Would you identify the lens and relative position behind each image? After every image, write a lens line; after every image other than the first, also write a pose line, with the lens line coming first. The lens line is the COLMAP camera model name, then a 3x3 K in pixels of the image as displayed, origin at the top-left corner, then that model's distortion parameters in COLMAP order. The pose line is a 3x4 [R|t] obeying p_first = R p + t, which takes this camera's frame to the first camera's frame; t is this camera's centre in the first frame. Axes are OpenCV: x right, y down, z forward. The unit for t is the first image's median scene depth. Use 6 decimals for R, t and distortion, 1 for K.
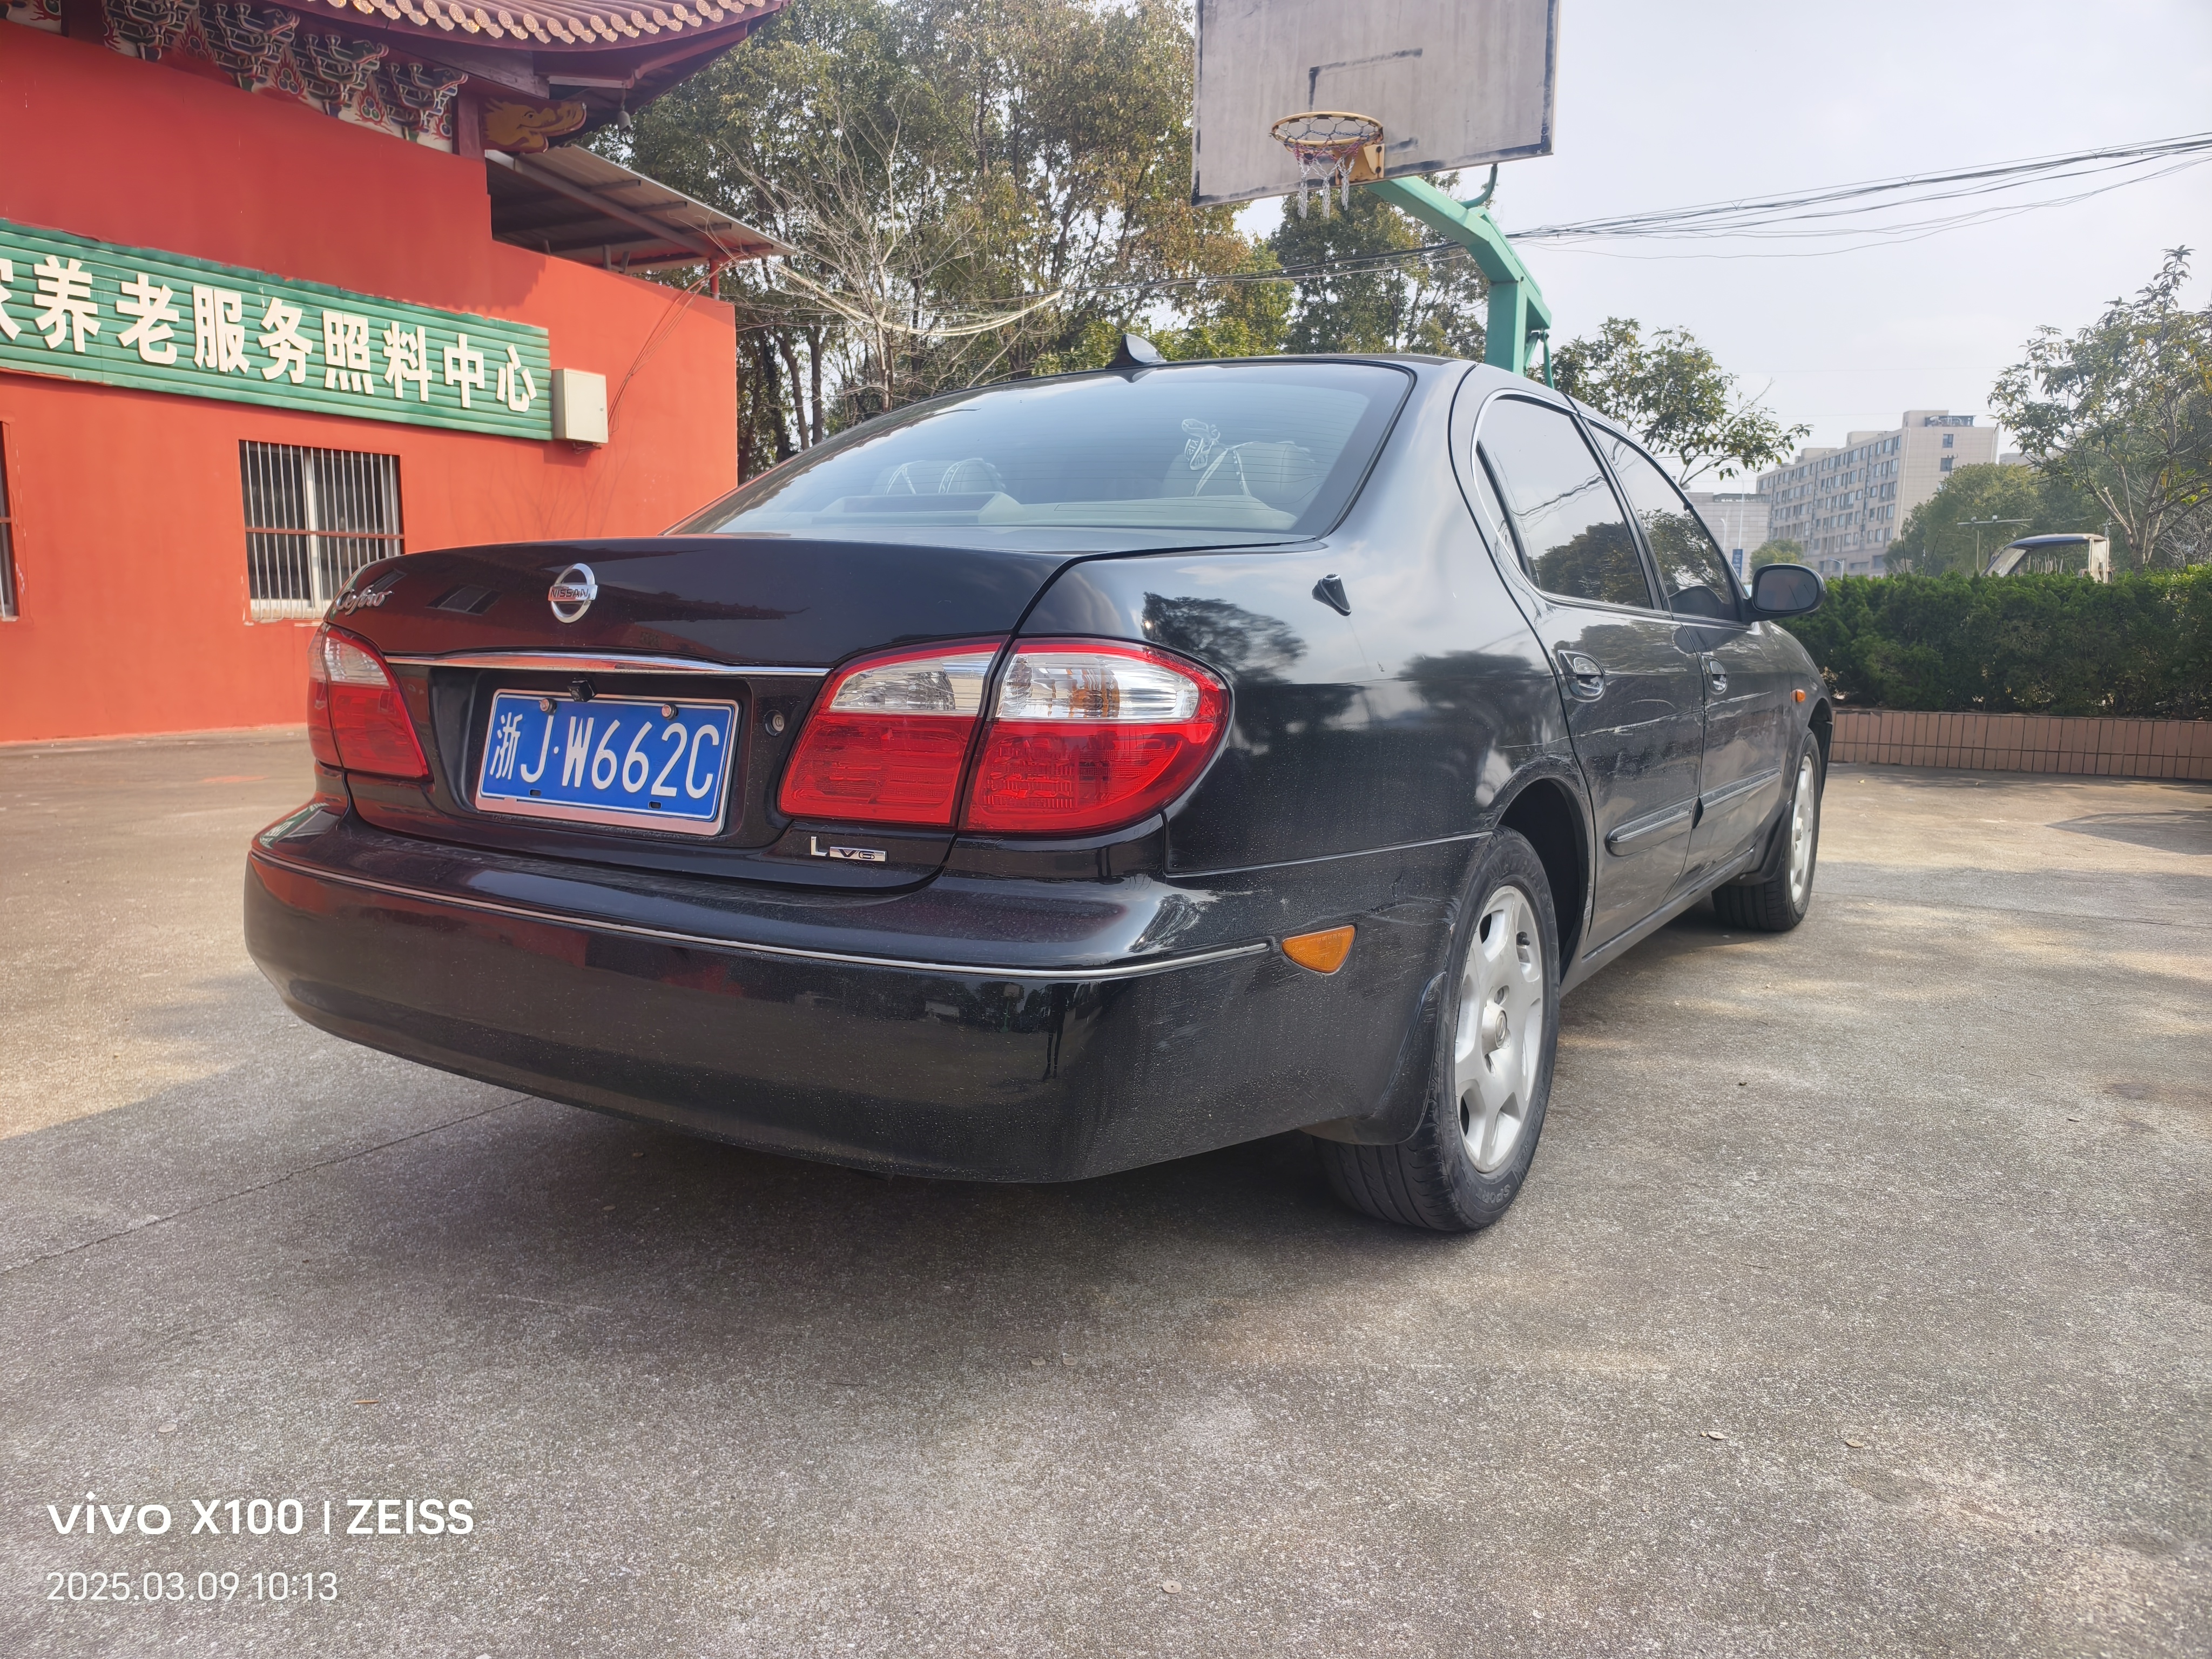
lens RADIAL K [[1524.0, 0, 1106.0], [0, 1524.0, 829.5], [0, 0, 1]] dist [0.005942, -0.001711]
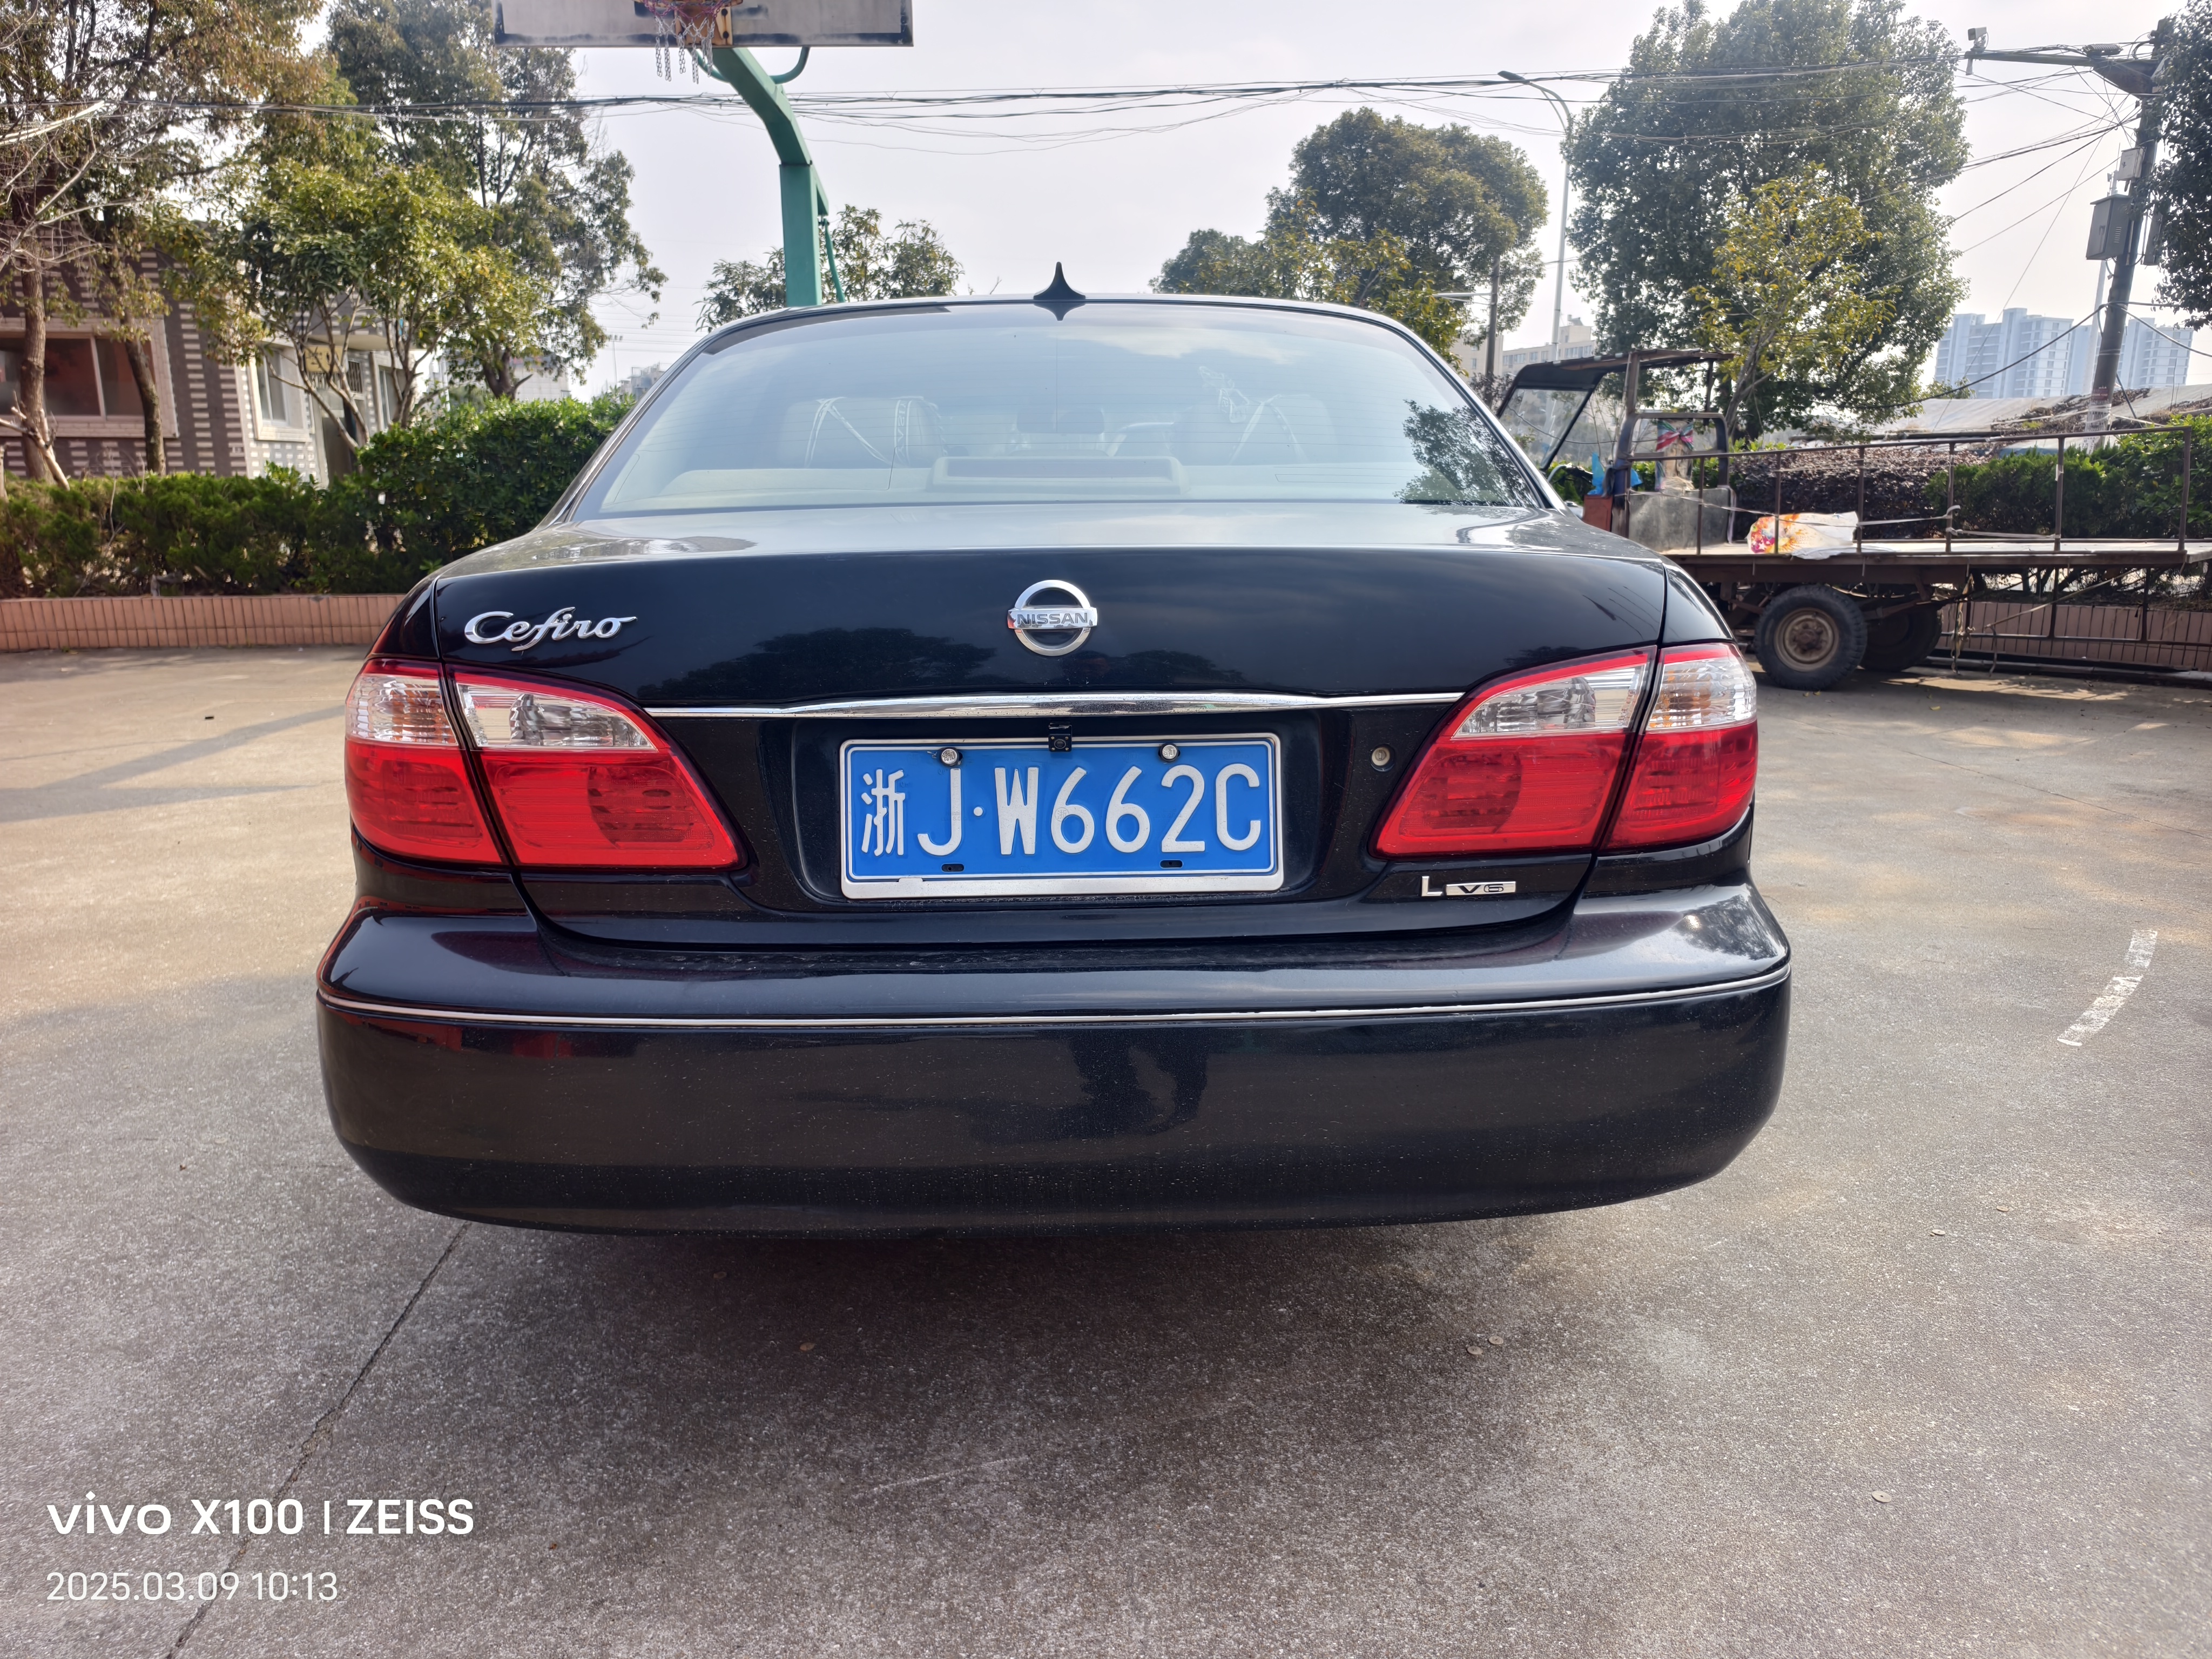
lens RADIAL K [[1518.3, 0, 1114.6], [0, 1518.3, 822.0], [0, 0, 1]] dist [0.028554, -0.031848]
pose [[0.835090, -0.134749, 0.533356, -0.743610], [0.094381, 0.990255, 0.102407, -0.124113], [-0.541957, -0.035181, 0.839669, 0.299309]]
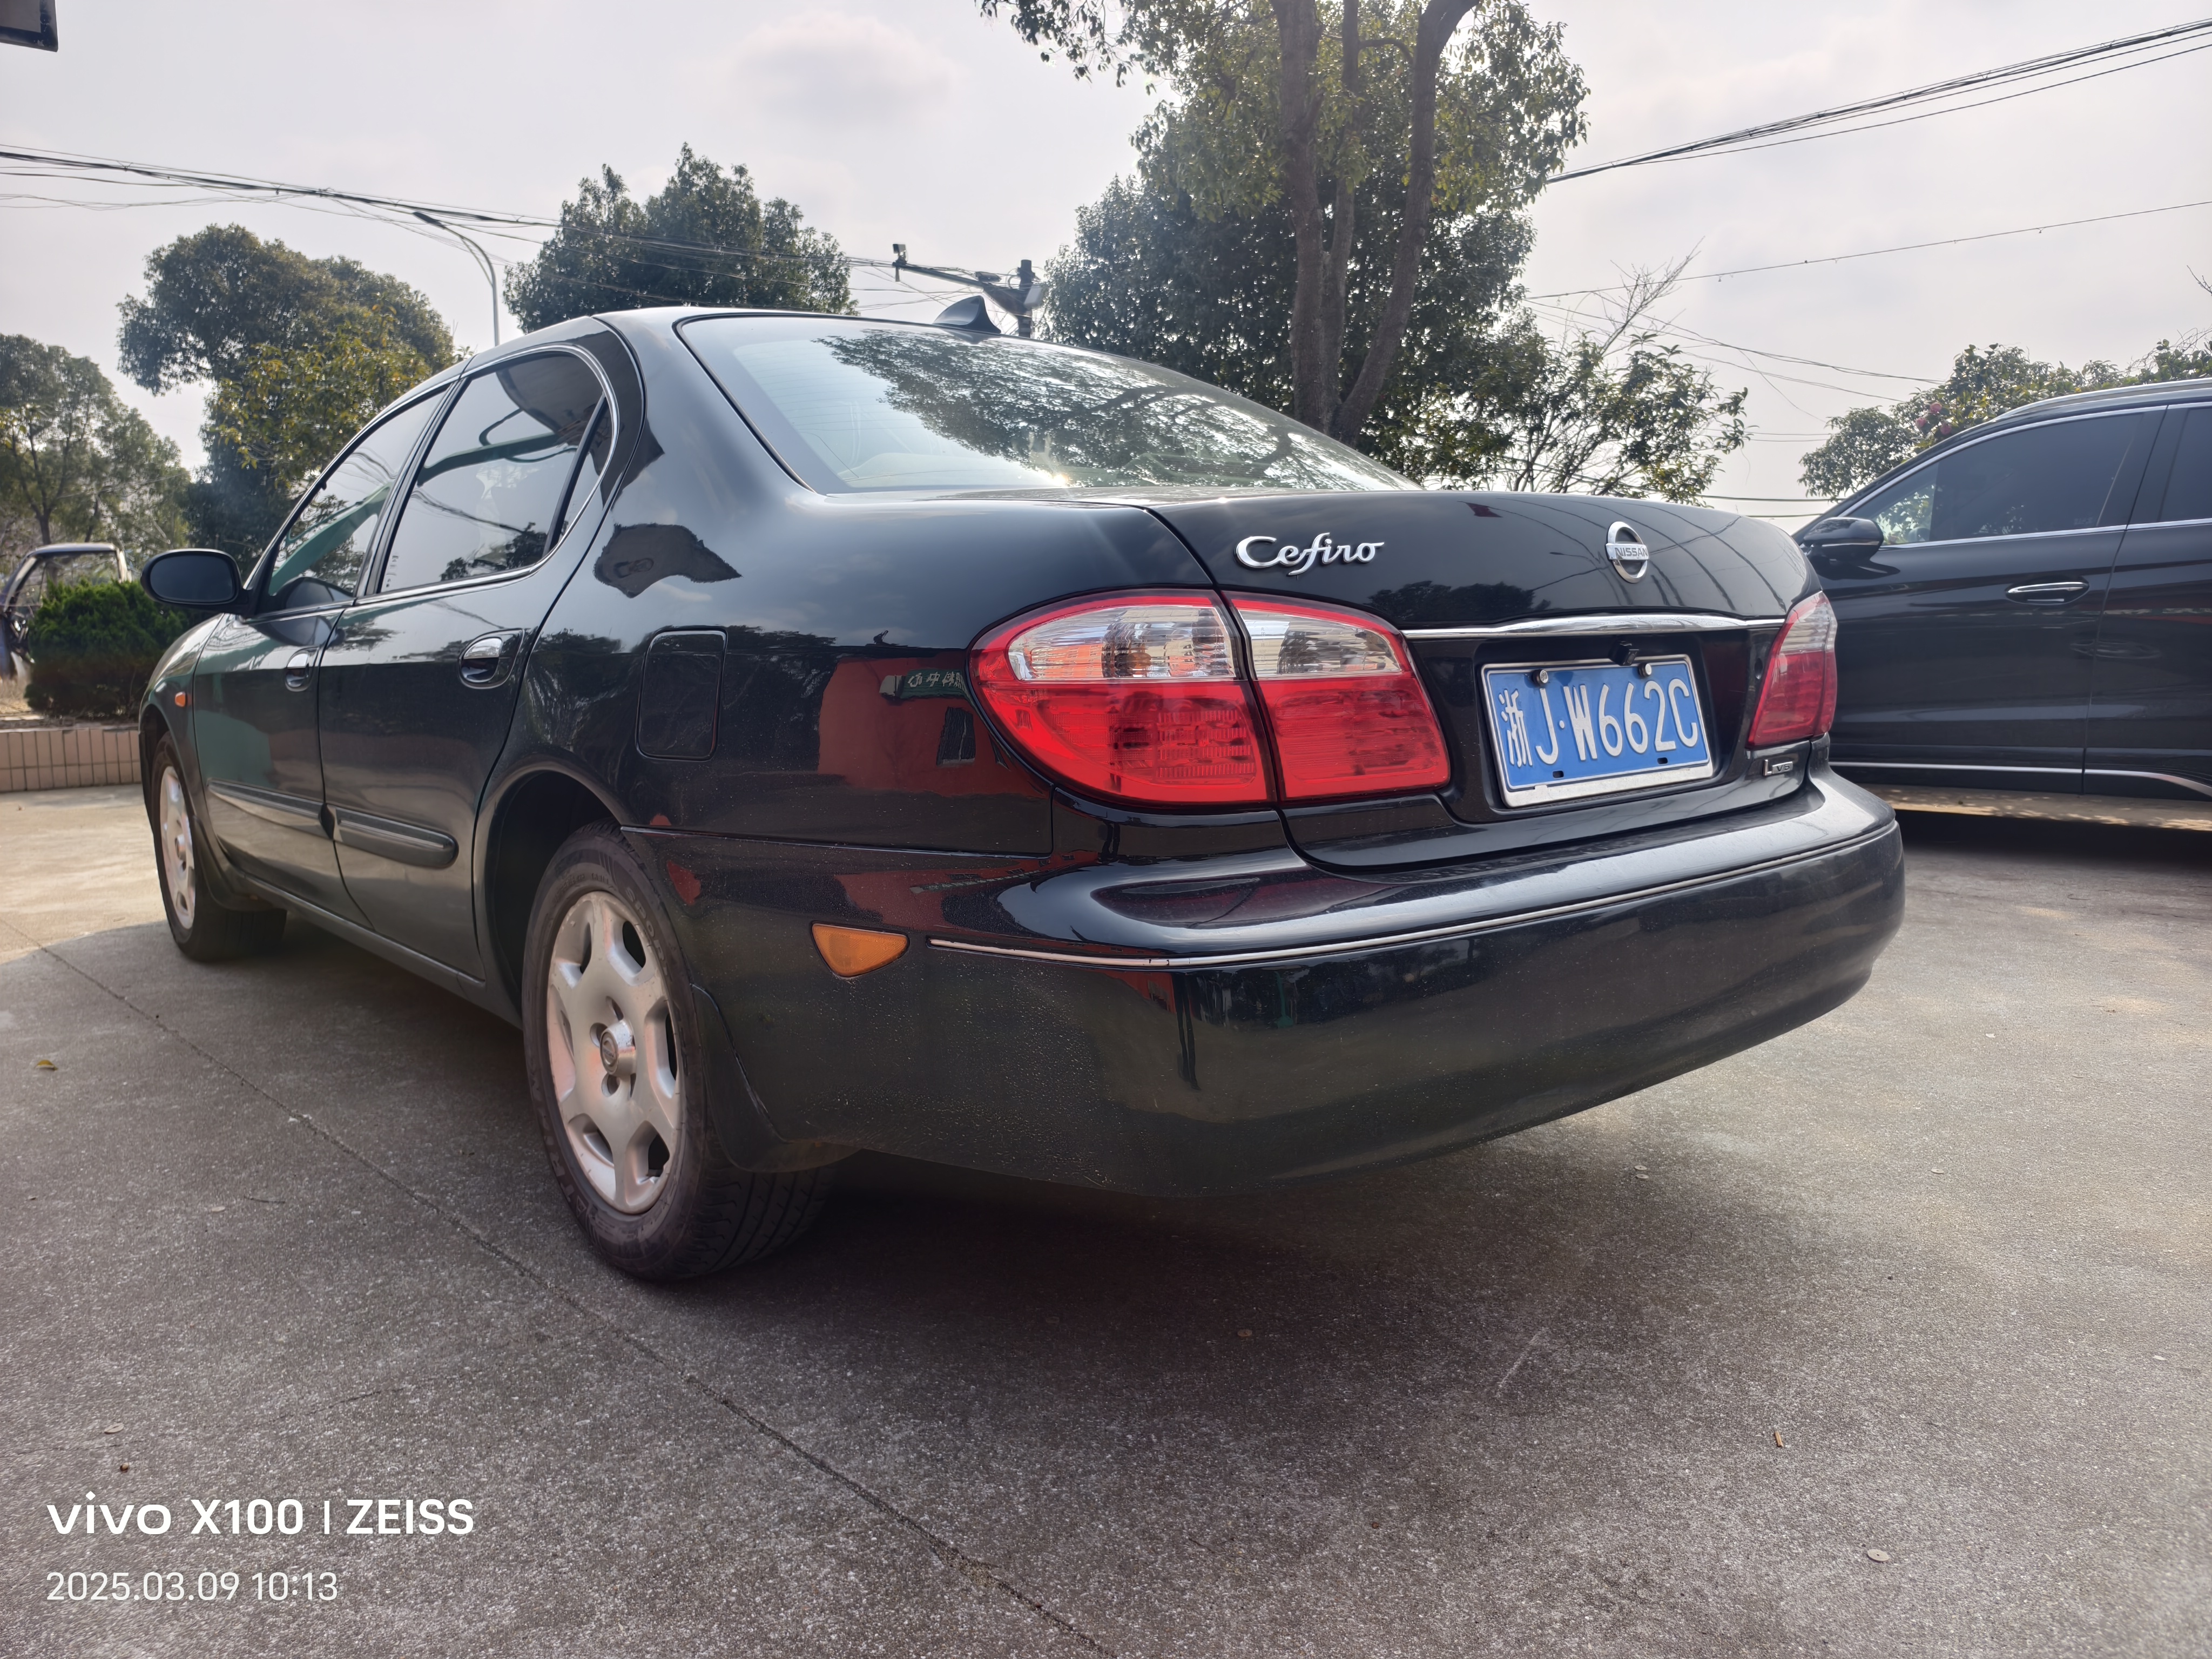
lens RADIAL K [[1518.3, 0, 1114.6], [0, 1518.3, 822.0], [0, 0, 1]] dist [0.028554, -0.031848]
pose [[0.299273, -0.134626, 0.944623, -1.340561], [0.149786, 0.984351, 0.092833, -0.122103], [-0.942337, 0.113709, 0.314754, 0.995658]]
